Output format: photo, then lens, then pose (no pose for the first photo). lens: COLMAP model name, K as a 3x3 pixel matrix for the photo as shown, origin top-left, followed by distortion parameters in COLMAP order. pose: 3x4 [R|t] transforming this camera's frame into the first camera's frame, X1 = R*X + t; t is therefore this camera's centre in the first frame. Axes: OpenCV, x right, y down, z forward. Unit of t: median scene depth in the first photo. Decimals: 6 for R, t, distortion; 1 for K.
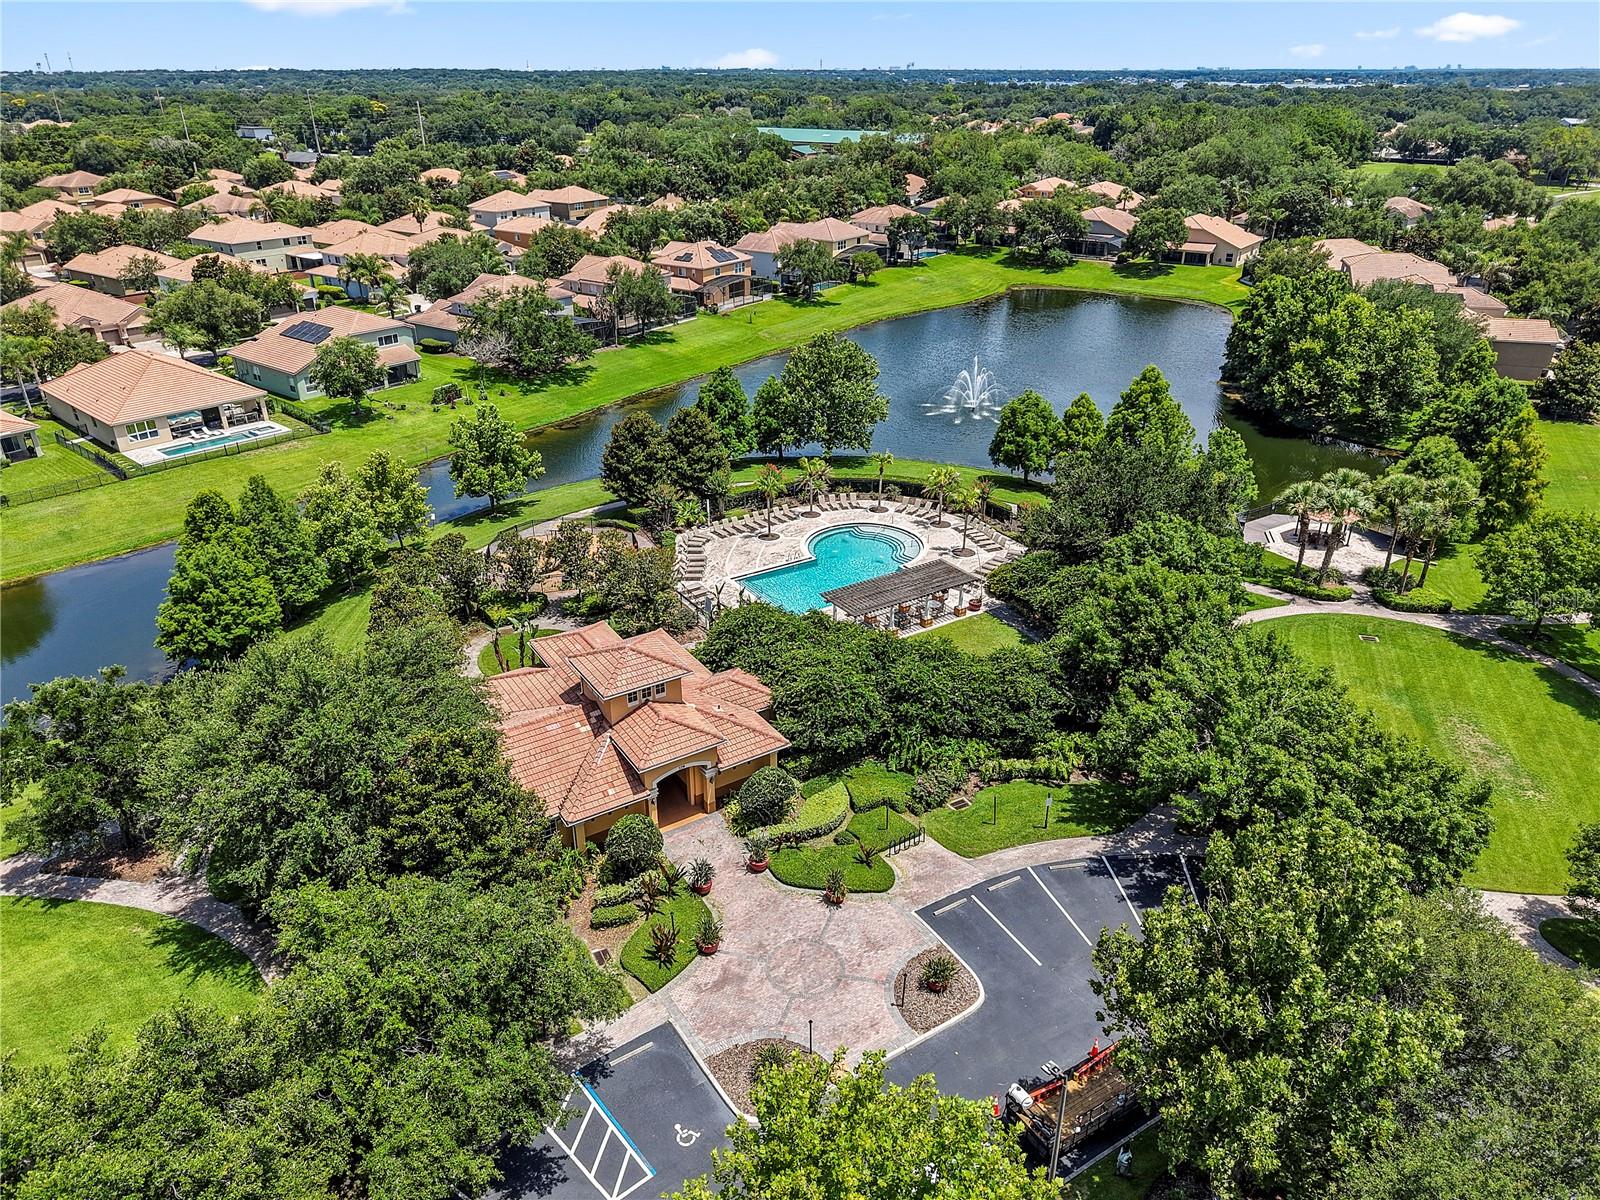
lens RADIAL K [[1119.5, 0, 800.0], [0, 1119.5, 600.0], [0, 0, 1]] dist [-0.000835, -0.000060]
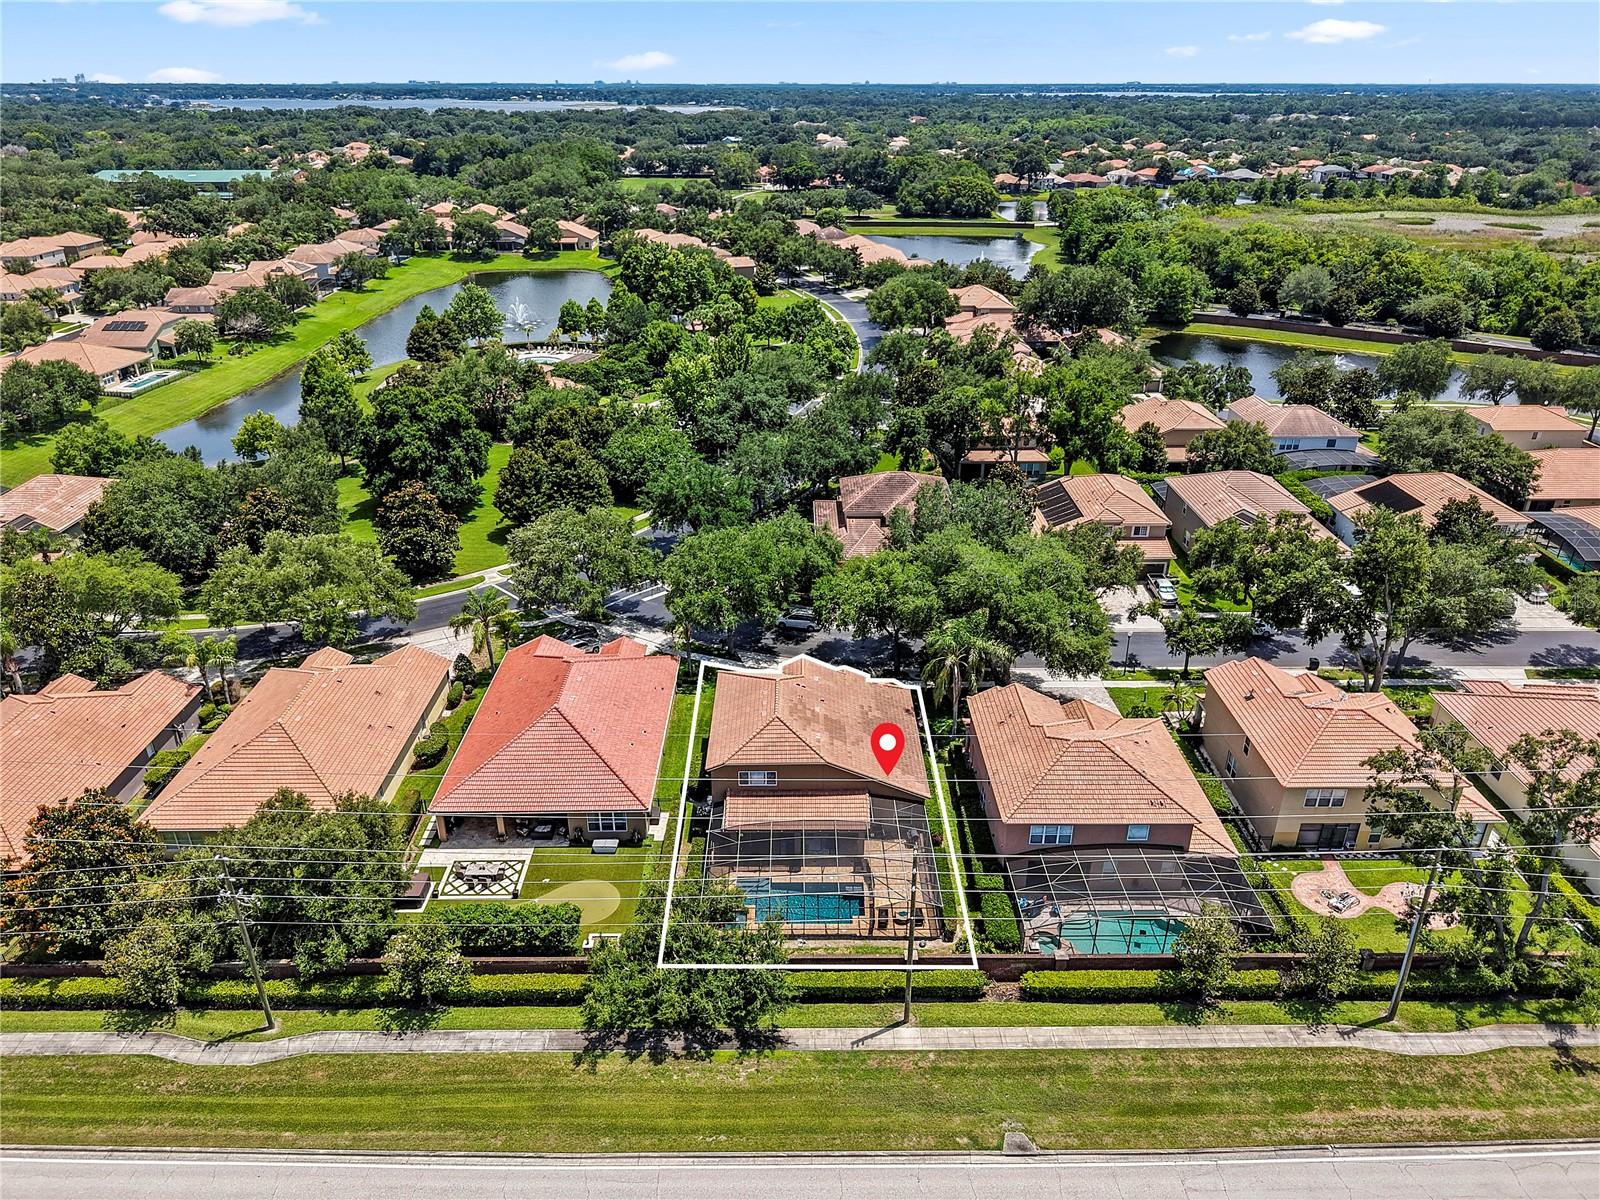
lens RADIAL K [[1119.5, 0, 800.0], [0, 1119.5, 600.0], [0, 0, 1]] dist [-0.000835, -0.000060]
pose [[0.812748, -0.244776, 0.528701, -0.399232], [0.249349, 0.966293, 0.064058, 0.196954], [-0.526560, 0.079768, 0.846387, -0.596019]]
